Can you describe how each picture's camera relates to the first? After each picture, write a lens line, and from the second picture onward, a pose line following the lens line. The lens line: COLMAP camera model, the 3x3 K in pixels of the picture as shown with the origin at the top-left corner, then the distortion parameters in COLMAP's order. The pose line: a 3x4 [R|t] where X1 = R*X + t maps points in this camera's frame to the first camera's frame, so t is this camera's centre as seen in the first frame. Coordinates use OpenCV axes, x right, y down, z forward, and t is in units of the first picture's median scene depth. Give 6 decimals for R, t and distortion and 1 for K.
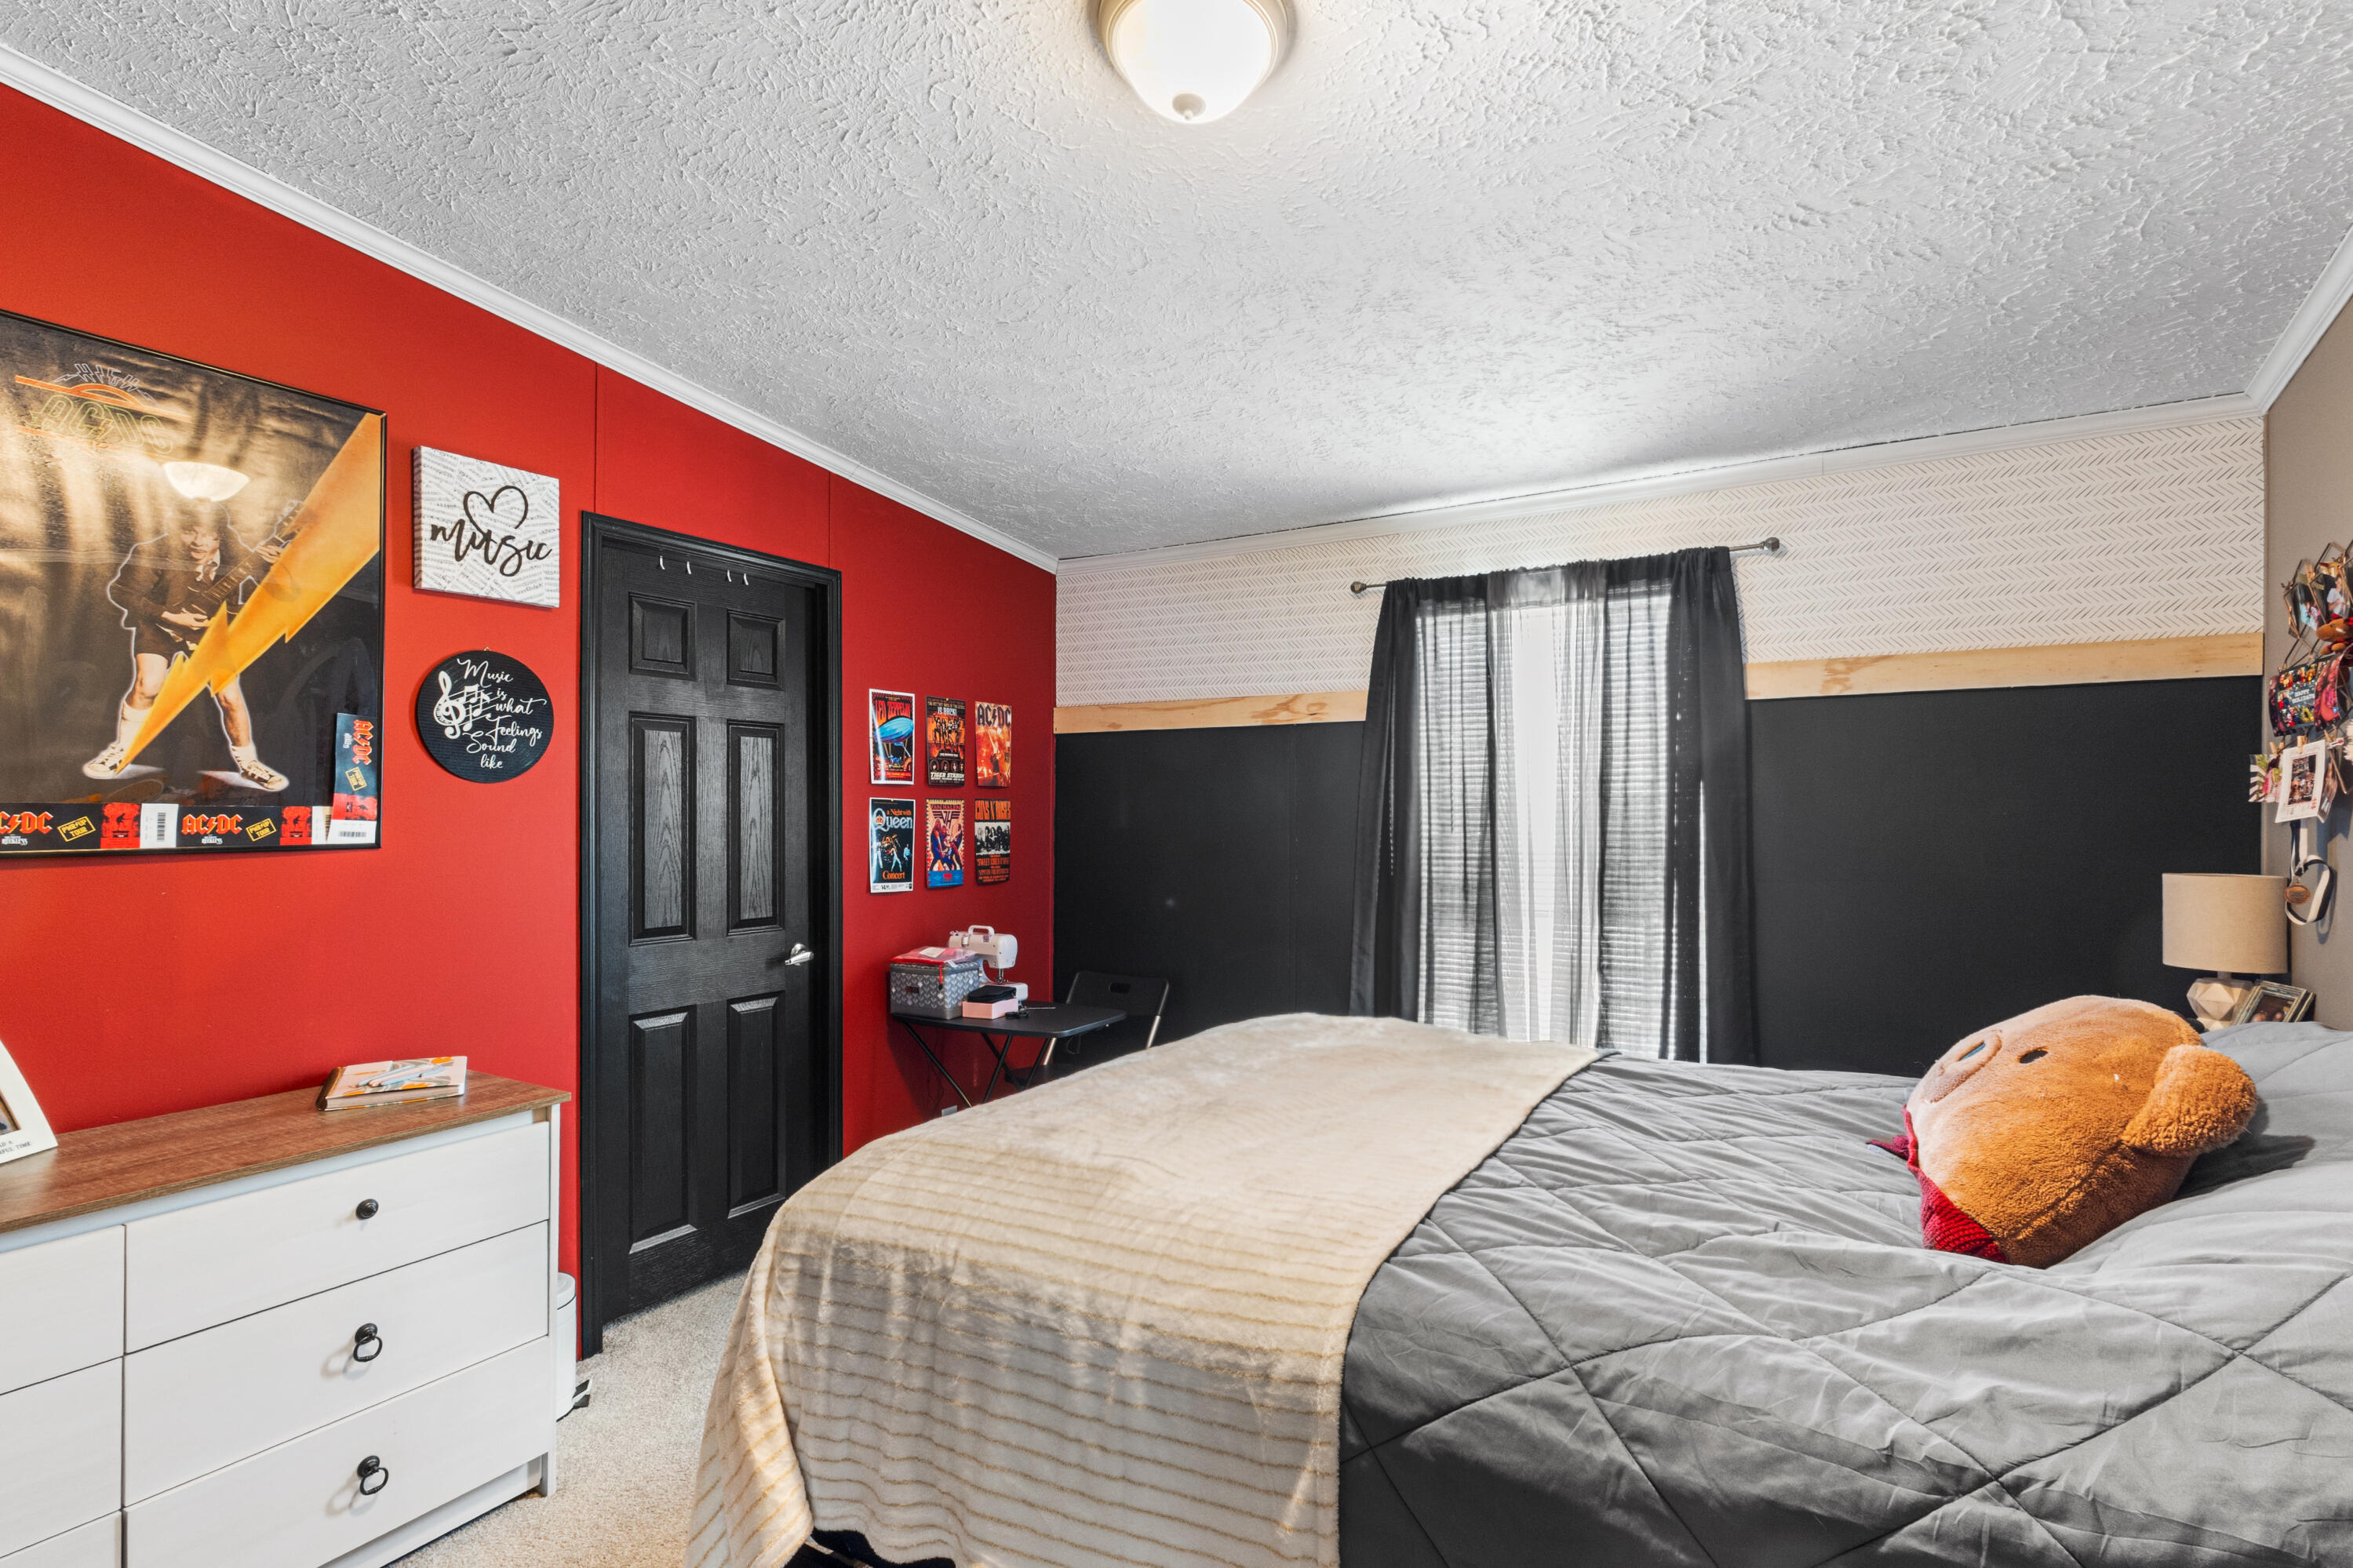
lens RADIAL K [[1085.2, 0, 1190.1], [0, 1085.2, 794.3], [0, 0, 1]] dist [-0.000566, 0.000884]
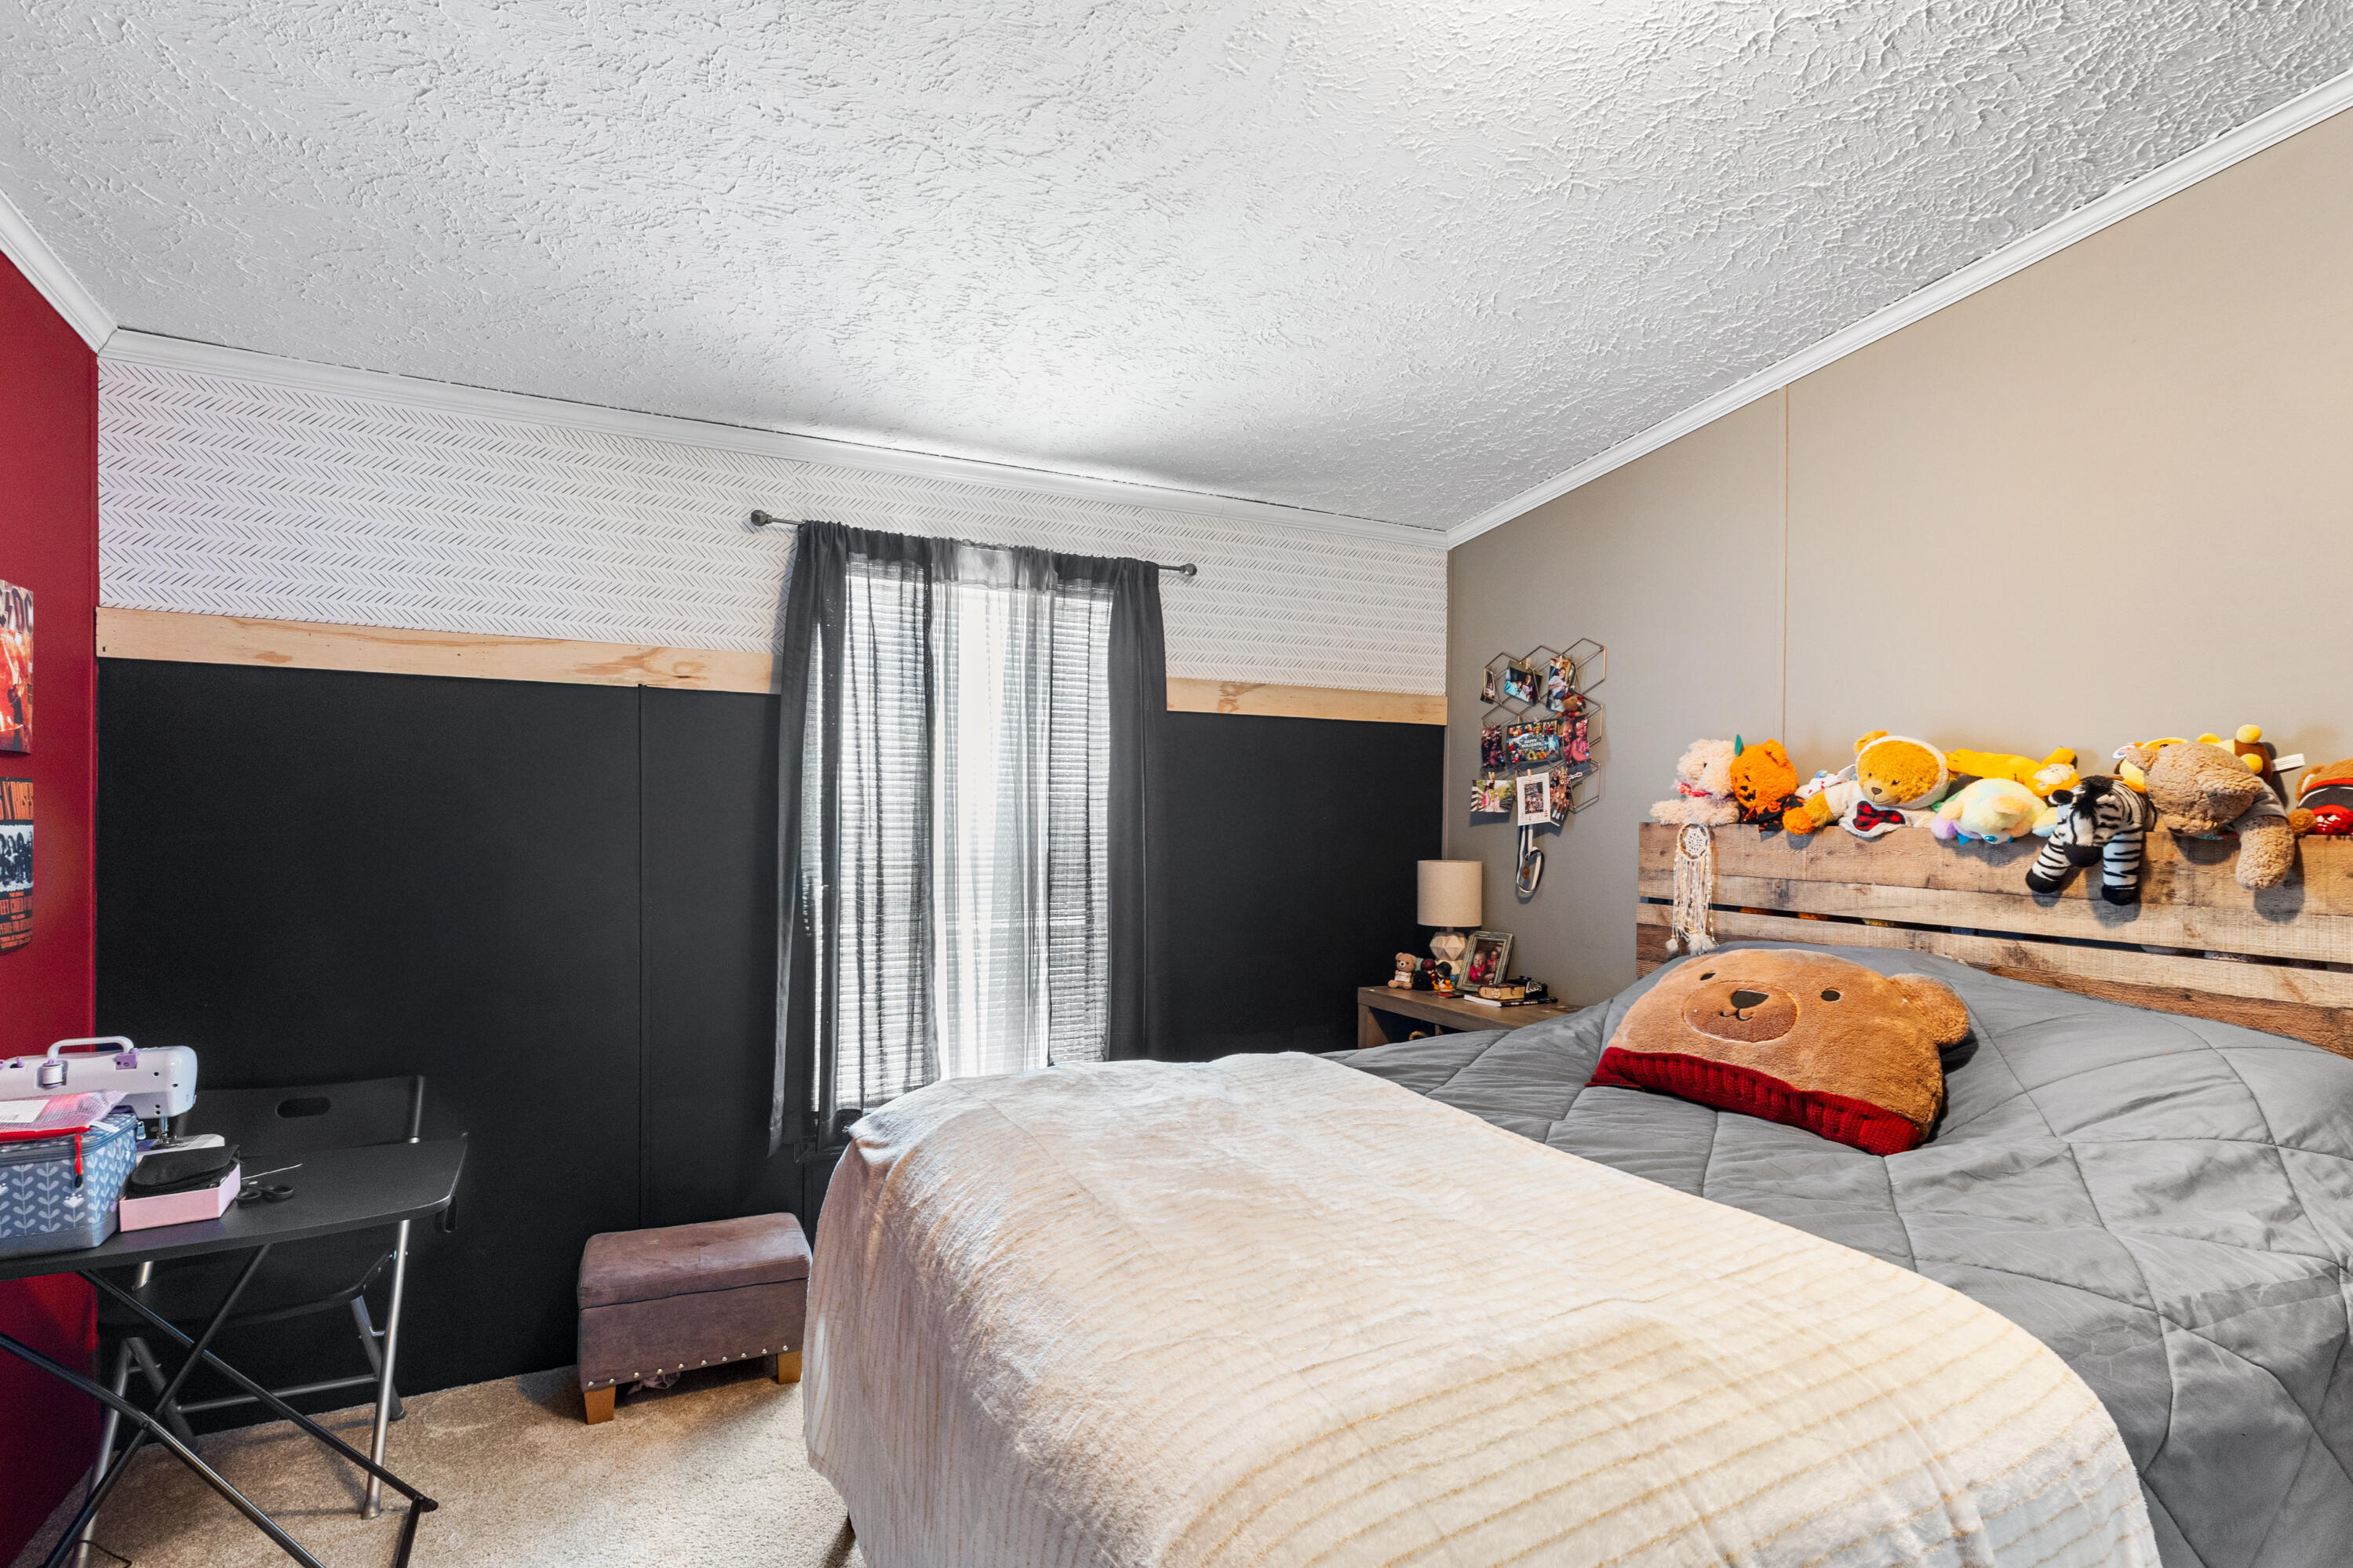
lens RADIAL K [[1085.2, 0, 1167.8], [0, 1085.2, 825.7], [0, 0, 1]] dist [-0.000566, 0.000884]
pose [[0.572192, -0.002983, 0.820115, -0.342692], [-0.023471, 0.999524, 0.020012, 0.004816], [-0.819784, -0.030700, 0.571849, 0.354202]]
